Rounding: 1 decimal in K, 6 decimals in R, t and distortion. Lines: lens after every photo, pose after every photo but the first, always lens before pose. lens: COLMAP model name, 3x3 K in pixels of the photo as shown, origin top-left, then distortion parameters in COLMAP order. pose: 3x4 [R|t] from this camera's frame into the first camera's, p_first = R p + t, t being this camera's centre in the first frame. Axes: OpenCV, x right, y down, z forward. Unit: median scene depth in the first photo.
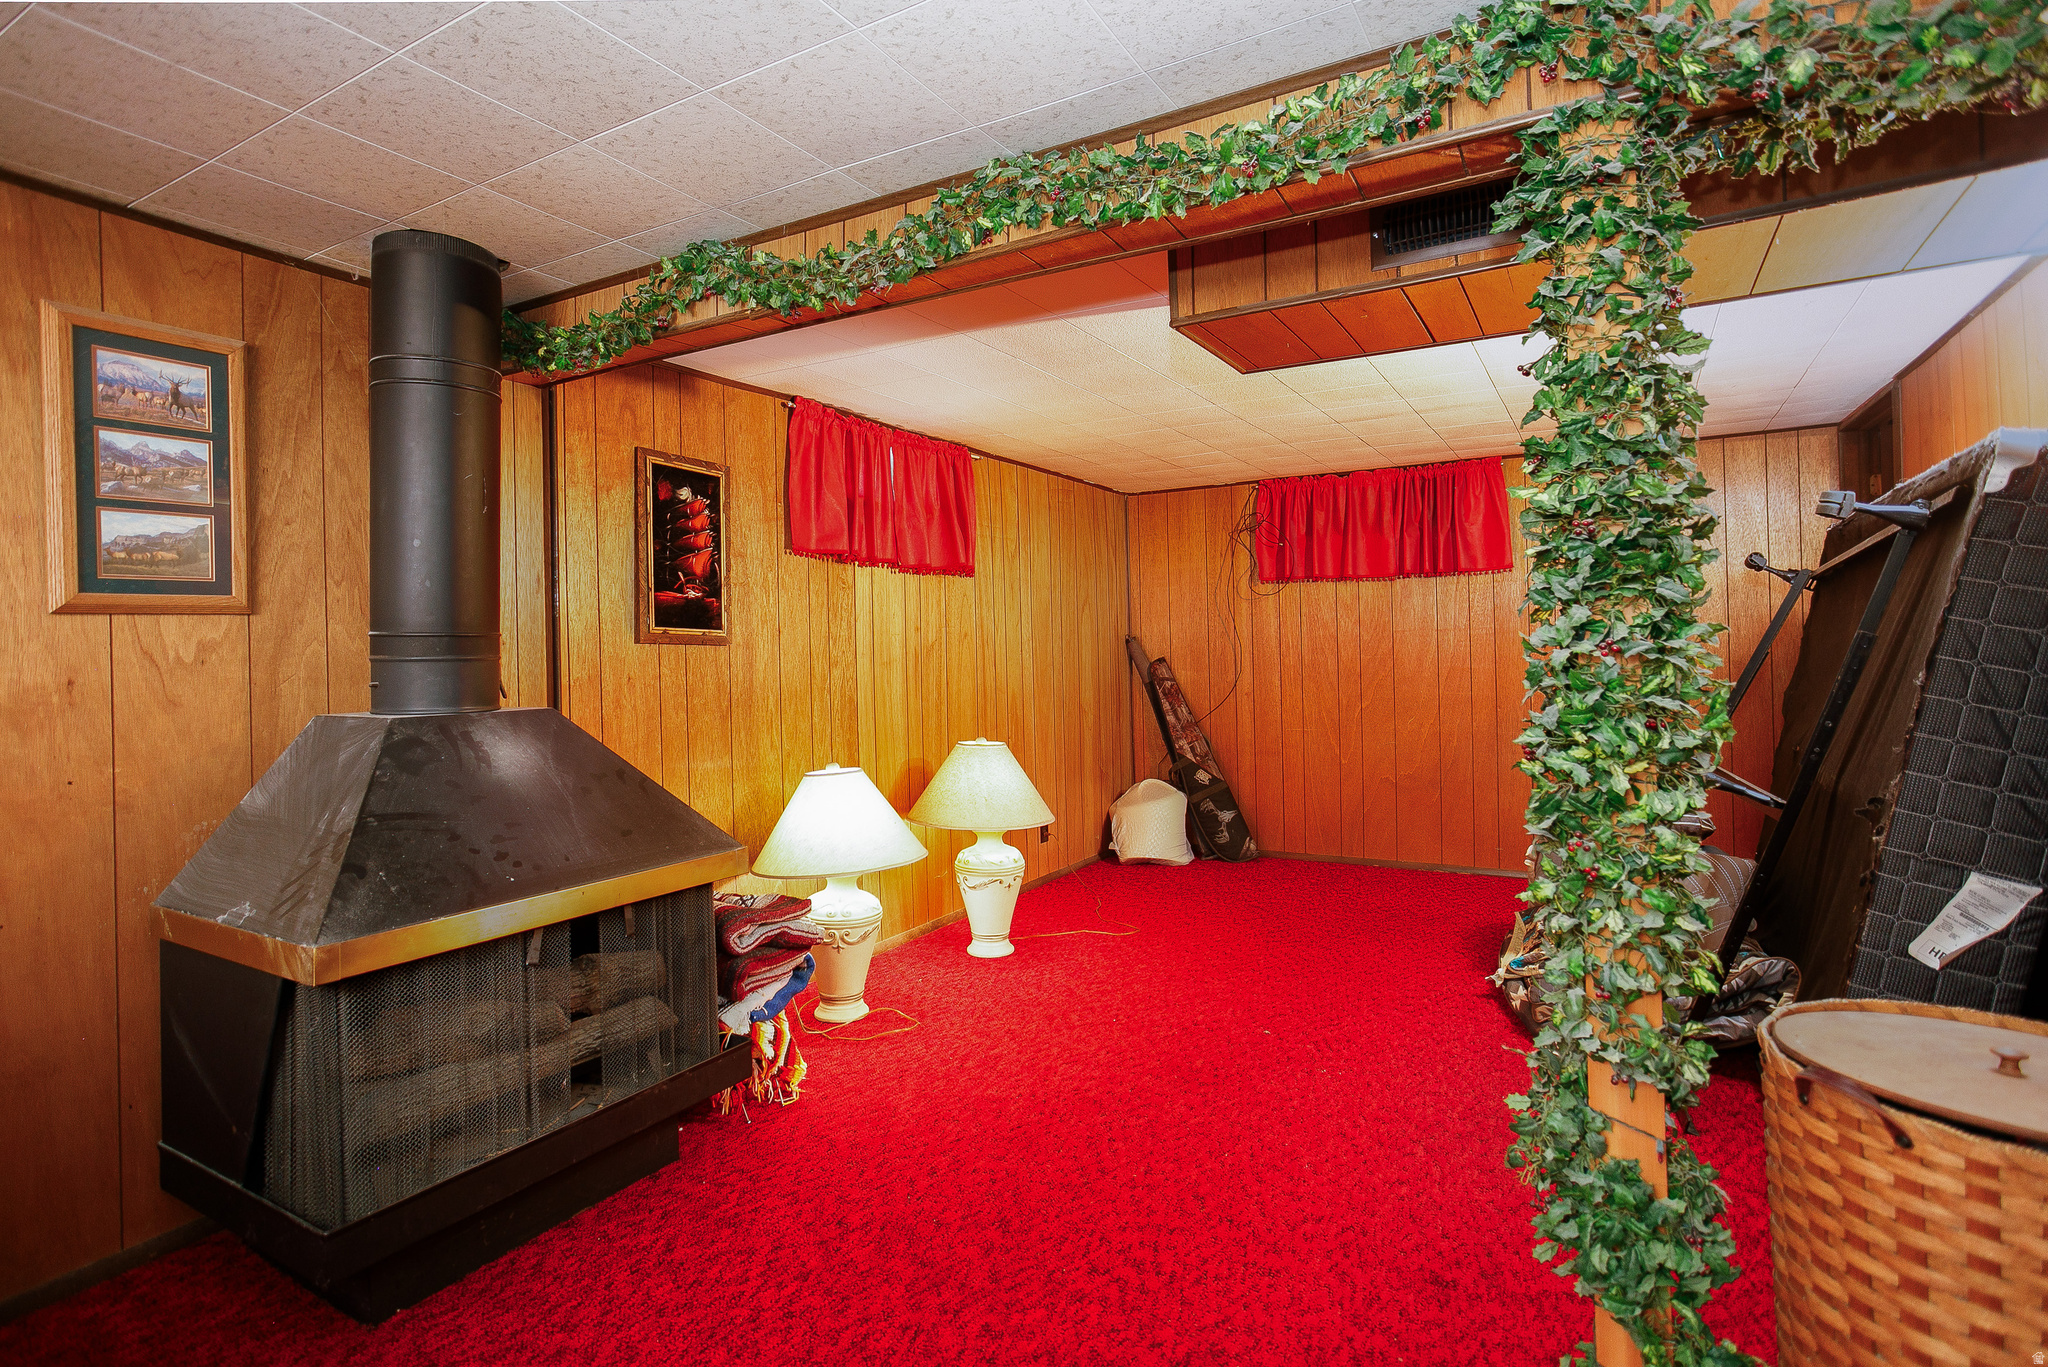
lens RADIAL K [[1015.7, 0, 1030.0], [0, 1015.7, 680.8], [0, 0, 1]] dist [-0.047423, 0.030043]
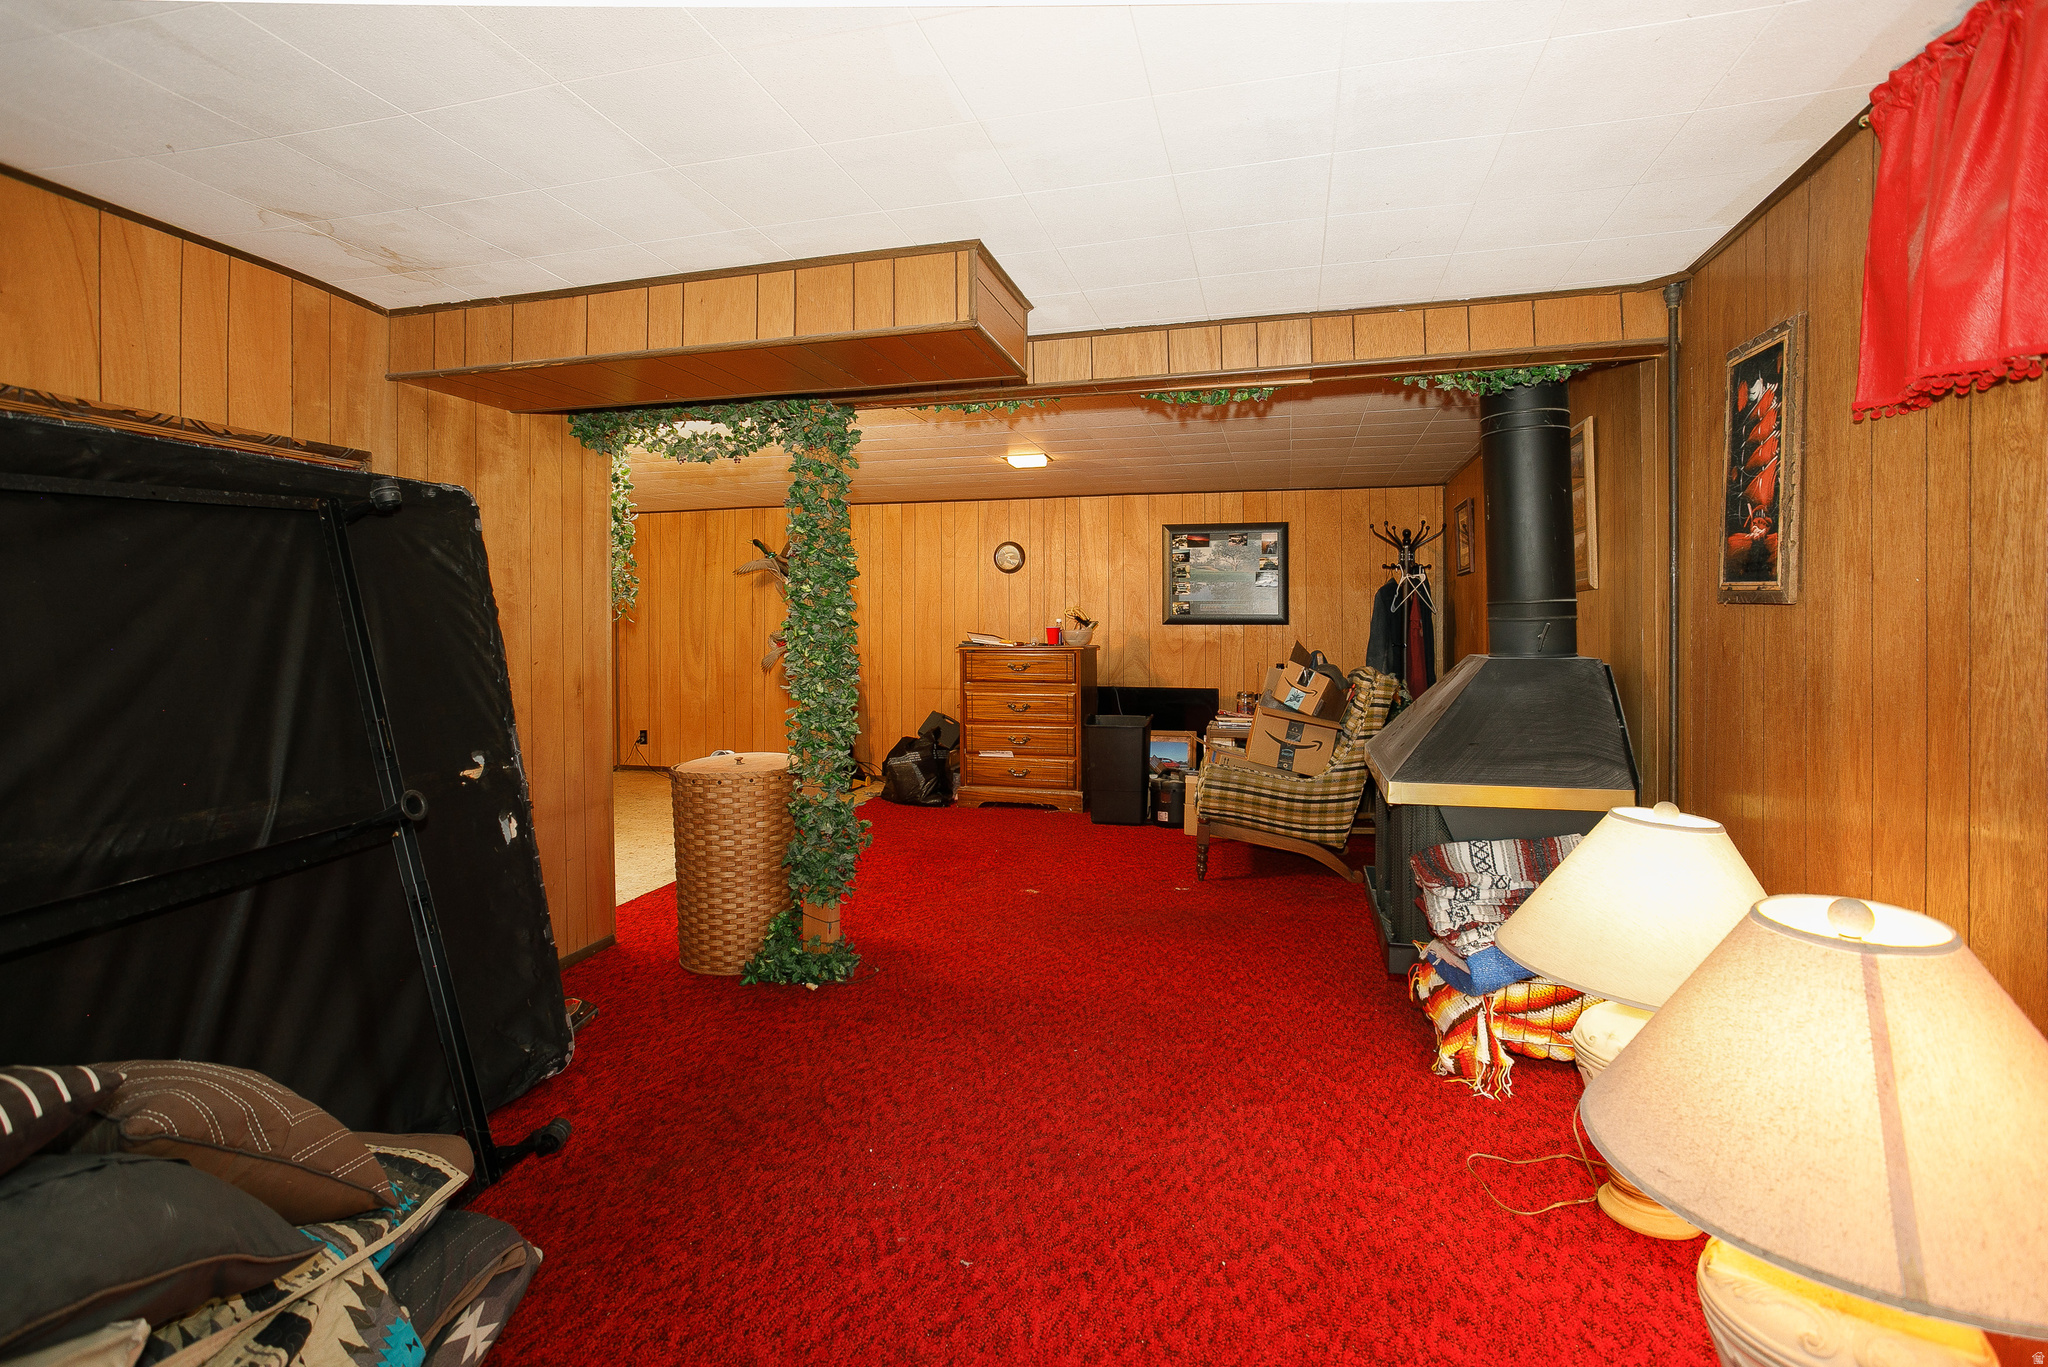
lens RADIAL K [[1006.9, 0, 1019.1], [0, 1006.9, 673.0], [0, 0, 1]] dist [-0.043396, 0.031109]
pose [[-0.964757, 0.030697, -0.261345, 0.344215], [0.008983, 0.996436, 0.083876, -0.050707], [0.262988, 0.078572, -0.961594, 1.535470]]
